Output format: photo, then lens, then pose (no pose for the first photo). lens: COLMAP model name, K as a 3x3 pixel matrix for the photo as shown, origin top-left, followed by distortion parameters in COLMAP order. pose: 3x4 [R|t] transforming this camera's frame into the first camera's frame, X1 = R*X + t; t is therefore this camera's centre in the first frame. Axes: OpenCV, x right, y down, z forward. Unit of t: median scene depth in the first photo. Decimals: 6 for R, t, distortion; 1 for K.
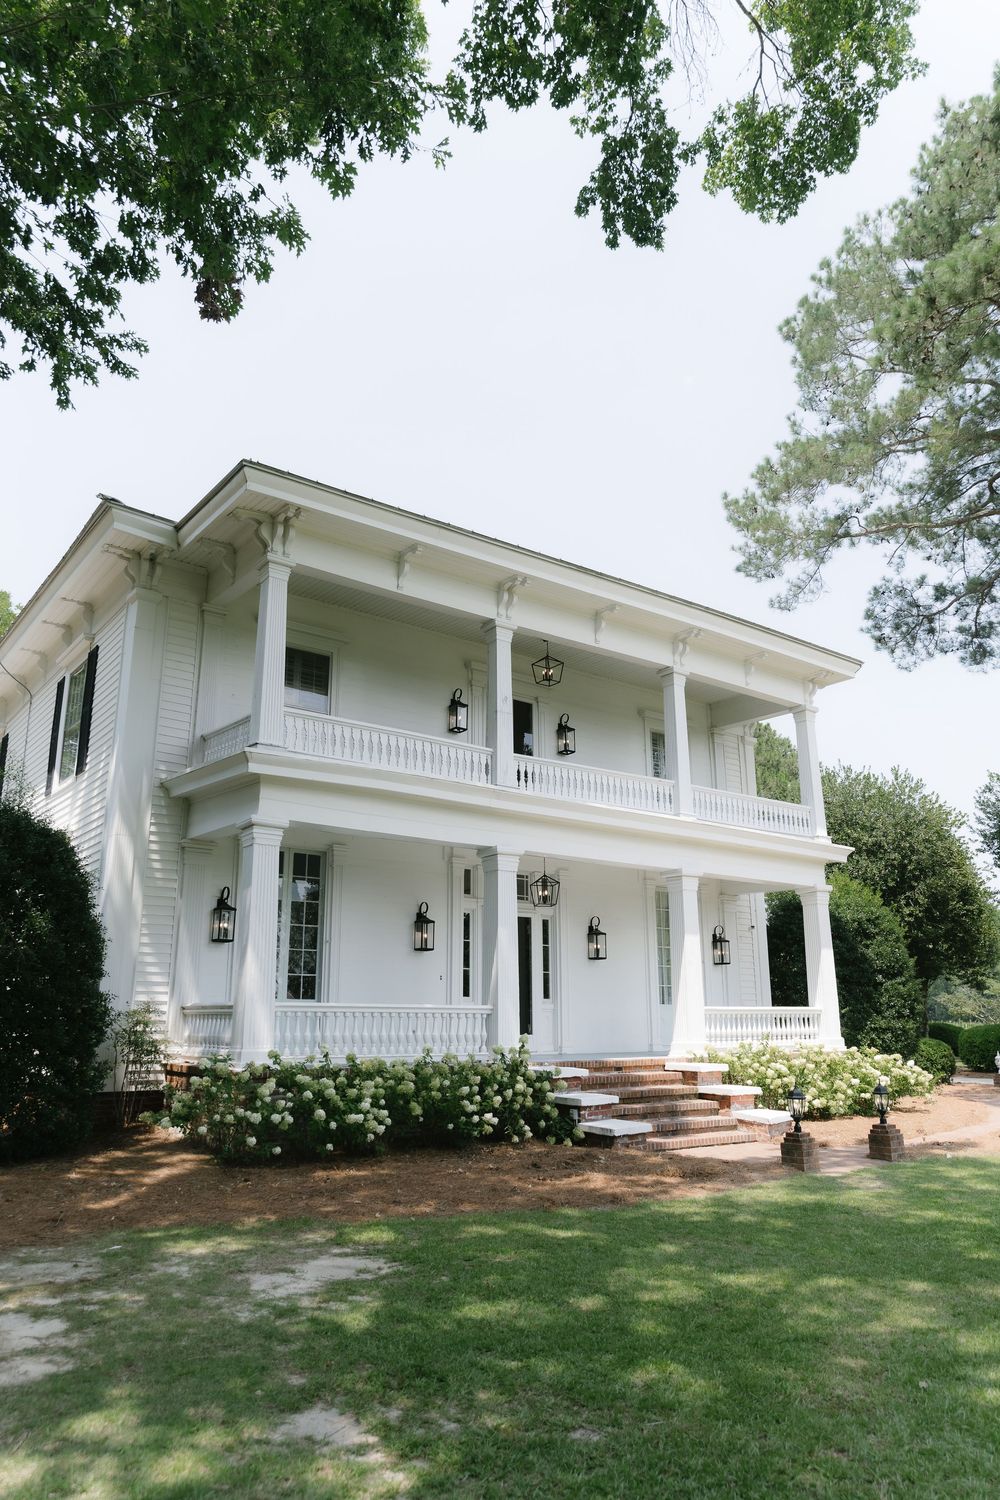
lens RADIAL K [[1104.2, 0, 490.7], [0, 1104.2, 725.2], [0, 0, 1]] dist [-0.050889, 0.026996]
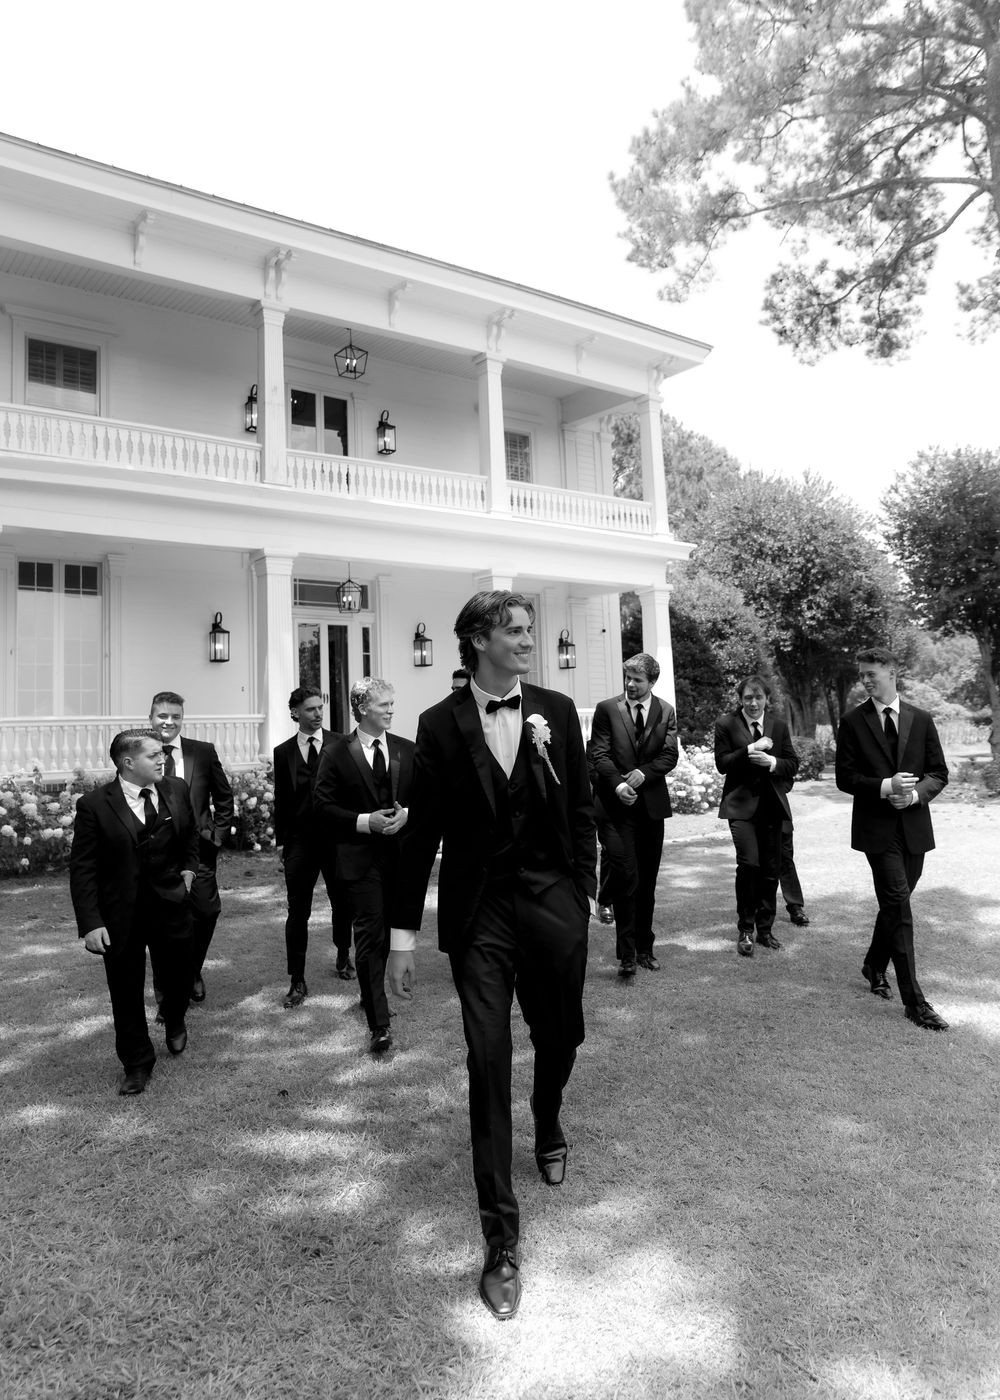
lens RADIAL K [[1053.8, 0, 508.7], [0, 1053.8, 667.2], [0, 0, 1]] dist [-0.050330, 0.036118]
pose [[0.999521, -0.030870, 0.001981, 0.183868], [0.029864, 0.979685, 0.198307, 0.033115], [-0.008063, -0.198153, 0.980138, 0.091284]]
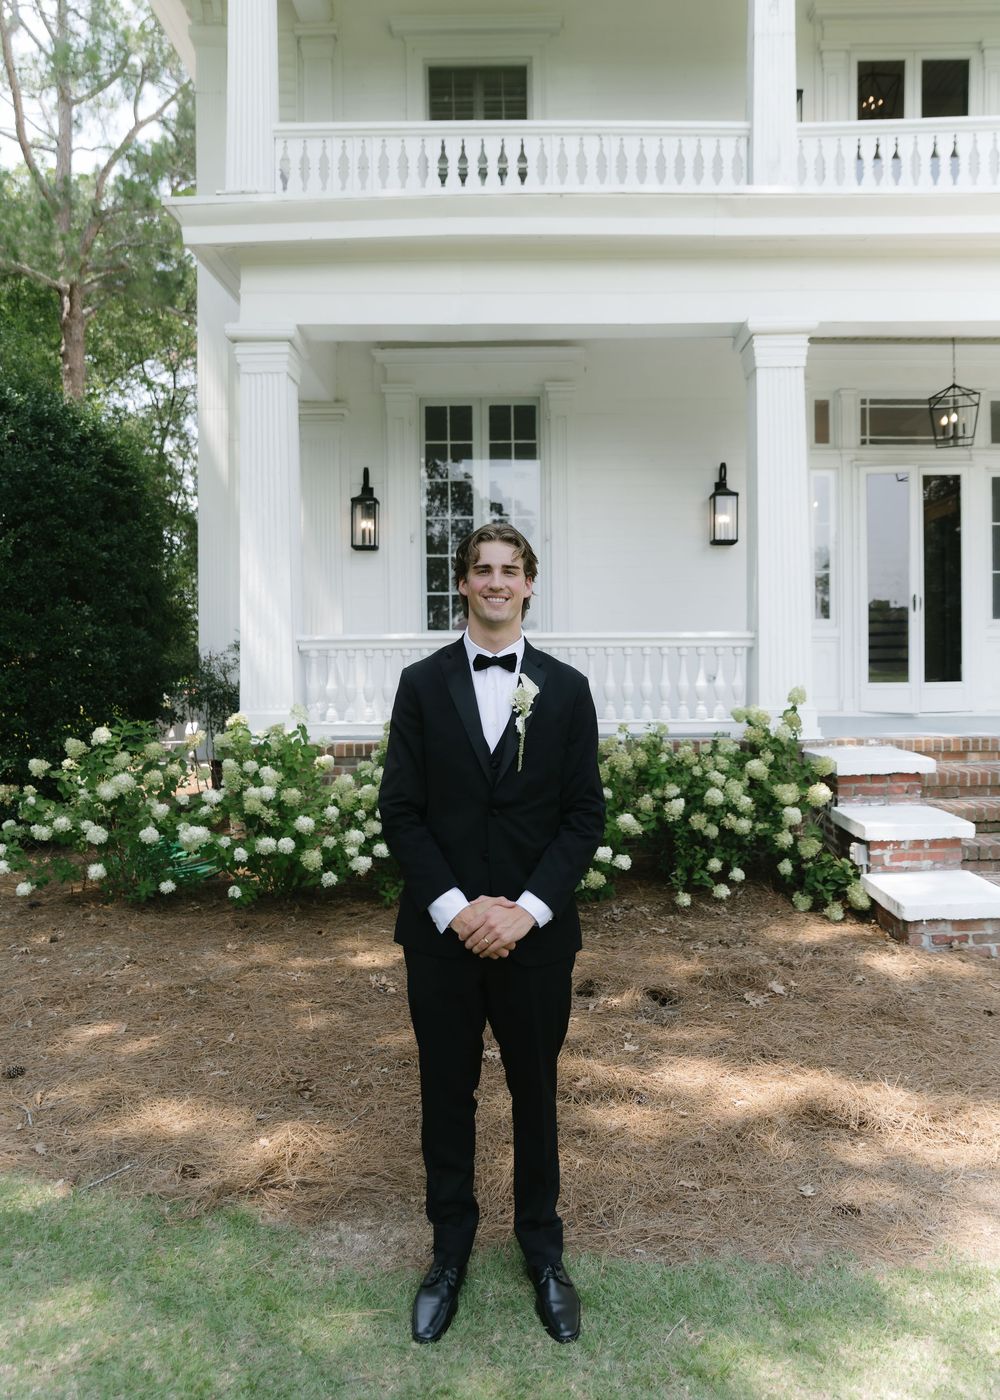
lens RADIAL K [[1053.8, 0, 495.5], [0, 1053.8, 678.9], [0, 0, 1]] dist [-0.050330, 0.036118]
pose [[0.789798, 0.003177, -0.613359, 0.180171], [0.167018, 0.961086, 0.220040, 0.125881], [0.590190, -0.276229, 0.758534, 0.468621]]
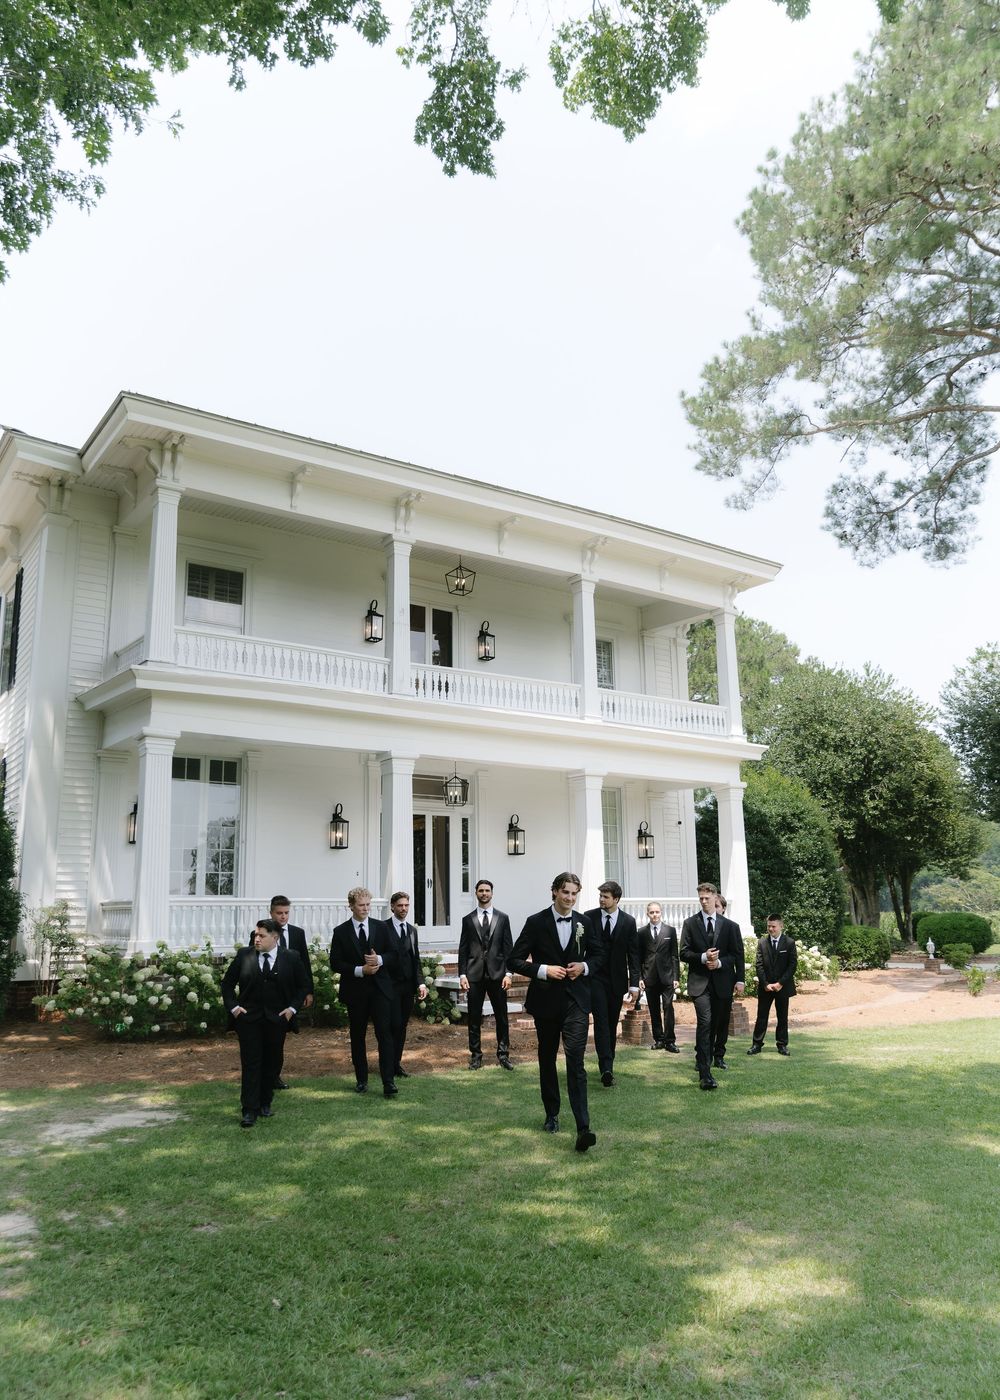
lens RADIAL K [[1114.8, 0, 512.1], [0, 1114.8, 722.1], [0, 0, 1]] dist [-0.047331, 0.024201]
pose [[0.999518, -0.015839, -0.026702, 0.133002], [0.018205, 0.995700, 0.090831, -0.012043], [0.025148, -0.091273, 0.995508, -0.056112]]
